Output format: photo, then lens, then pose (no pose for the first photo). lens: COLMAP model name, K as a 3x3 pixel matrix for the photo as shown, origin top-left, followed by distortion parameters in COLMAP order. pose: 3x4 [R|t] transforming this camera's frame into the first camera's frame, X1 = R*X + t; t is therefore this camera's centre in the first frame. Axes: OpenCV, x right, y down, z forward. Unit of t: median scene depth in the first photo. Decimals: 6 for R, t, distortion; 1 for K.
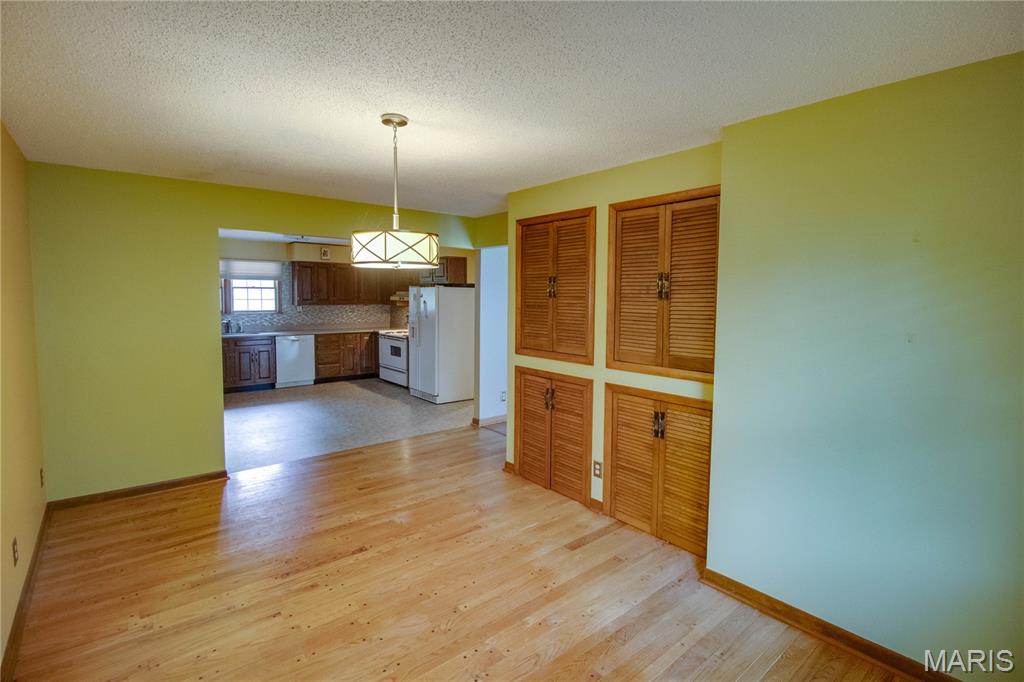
lens RADIAL K [[494.1, 0, 516.4], [0, 494.1, 323.6], [0, 0, 1]] dist [0.000466, -0.011559]
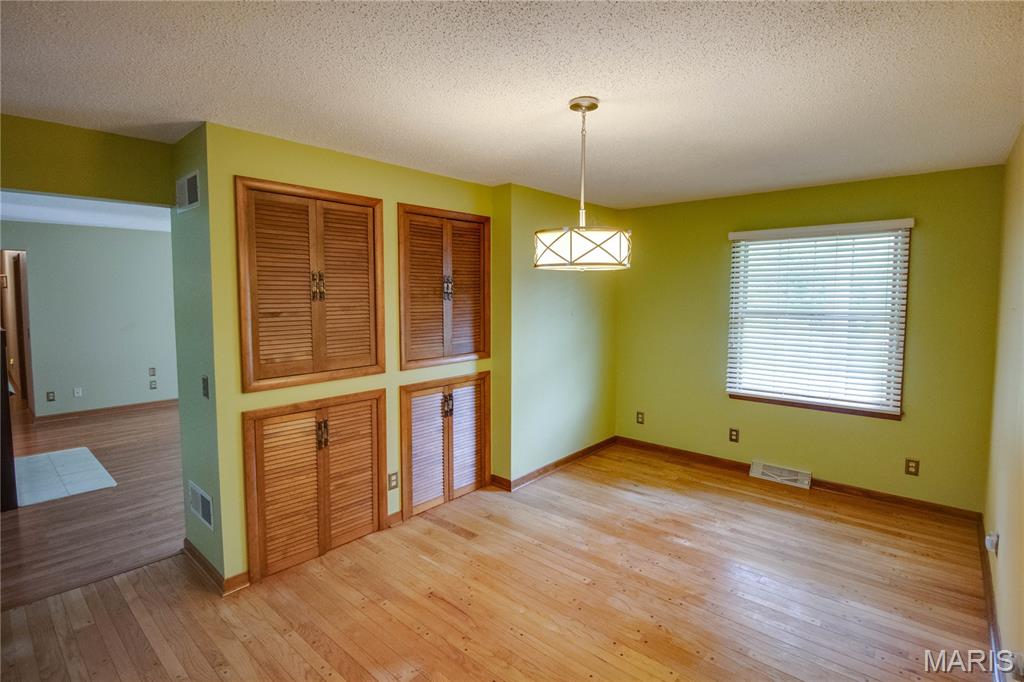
lens RADIAL K [[502.7, 0, 520.5], [0, 502.7, 322.8], [0, 0, 1]] dist [-0.002099, -0.000273]
pose [[-0.175095, -0.066913, 0.982275, -0.883527], [0.057688, 0.995276, 0.078082, -0.073589], [-0.982860, 0.070337, -0.170408, 0.996644]]
